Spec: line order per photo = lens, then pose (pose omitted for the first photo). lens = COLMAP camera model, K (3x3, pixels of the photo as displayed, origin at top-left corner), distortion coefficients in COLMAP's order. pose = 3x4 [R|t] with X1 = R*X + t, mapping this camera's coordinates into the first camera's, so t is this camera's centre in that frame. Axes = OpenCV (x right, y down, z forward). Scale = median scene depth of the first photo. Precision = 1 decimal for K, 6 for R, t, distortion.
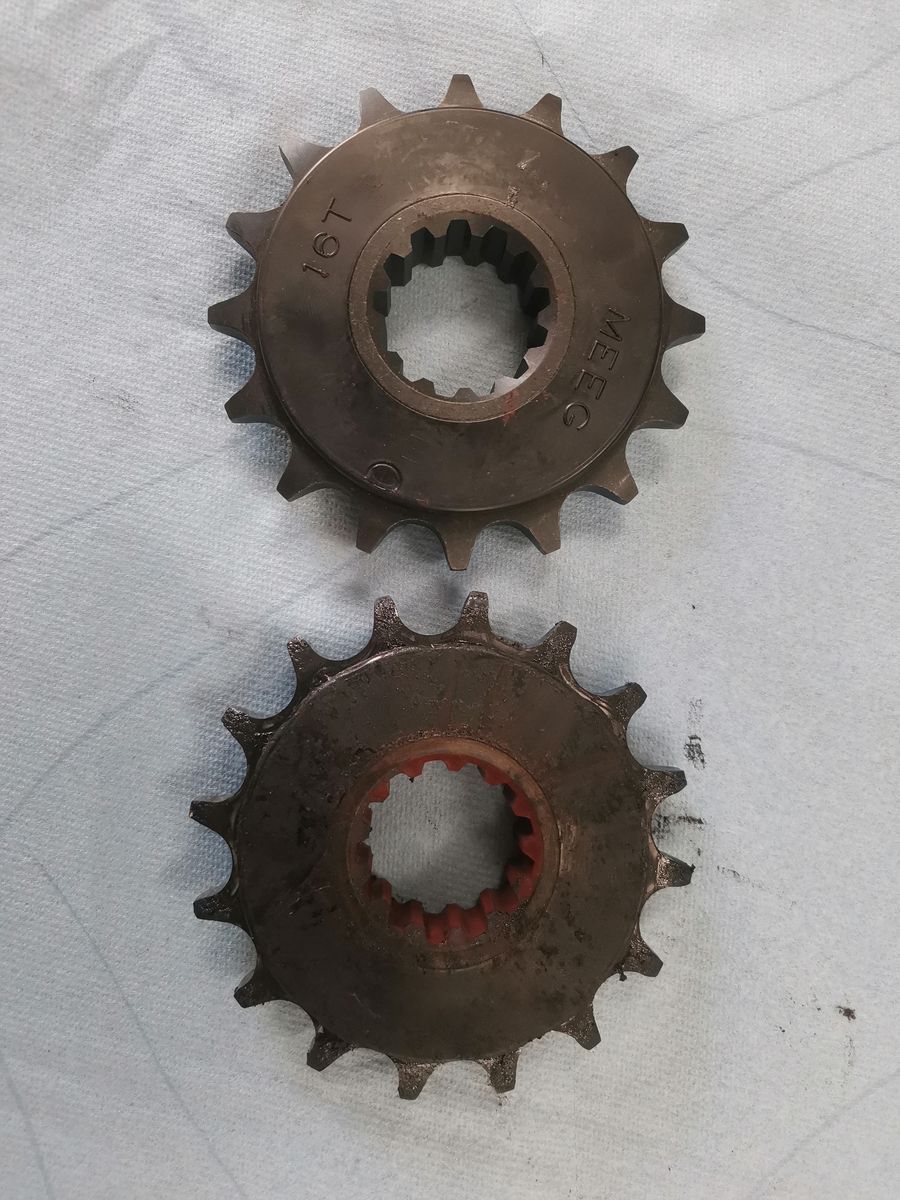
lens RADIAL K [[924.9, 0, 450.0], [0, 924.9, 600.0], [0, 0, 1]] dist [0.080607, 0.012256]
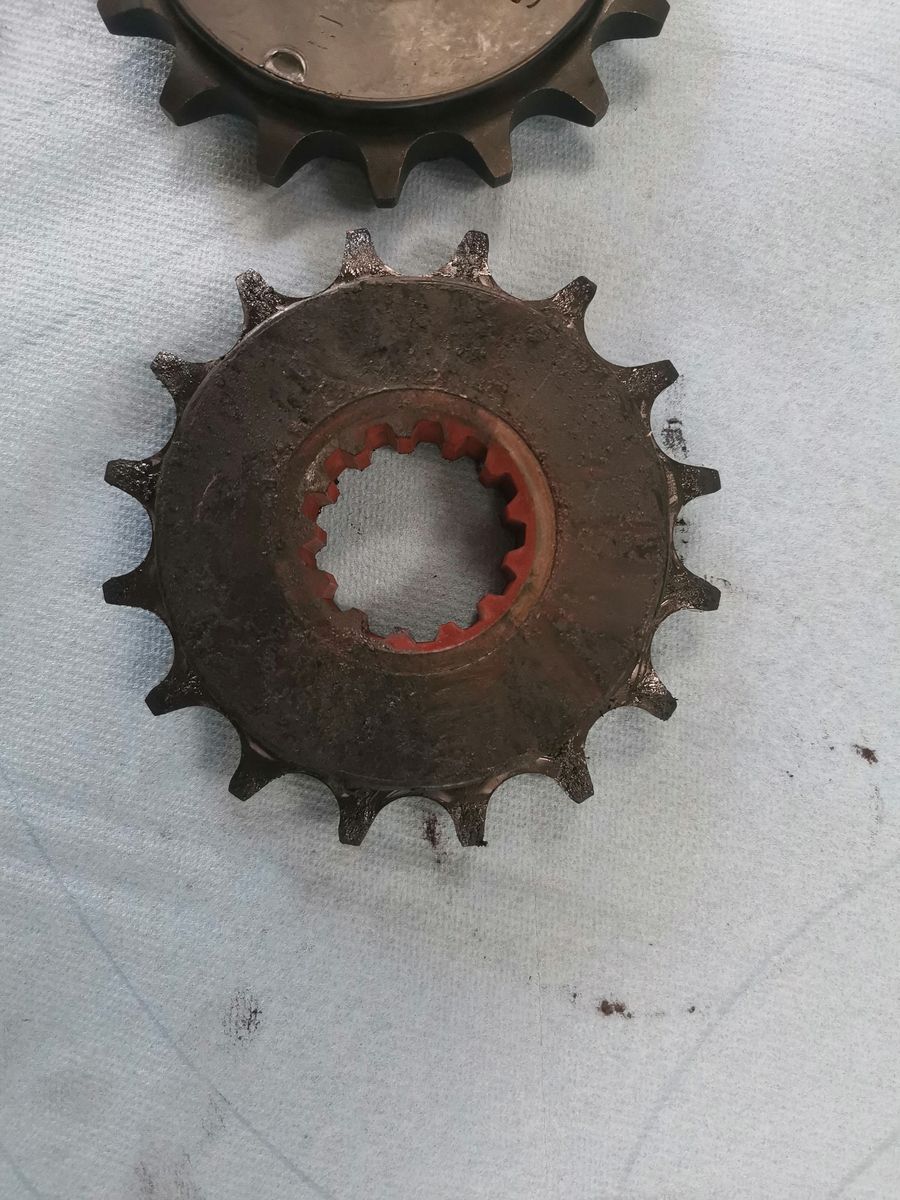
lens RADIAL K [[902.1, 0, 450.0], [0, 902.1, 600.0], [0, 0, 1]] dist [-0.001318, -0.098047]
pose [[0.997014, -0.007593, 0.076847, 0.003608], [-0.018133, 0.944307, 0.328565, 0.055091], [-0.075062, -0.328977, 0.941350, 0.301801]]
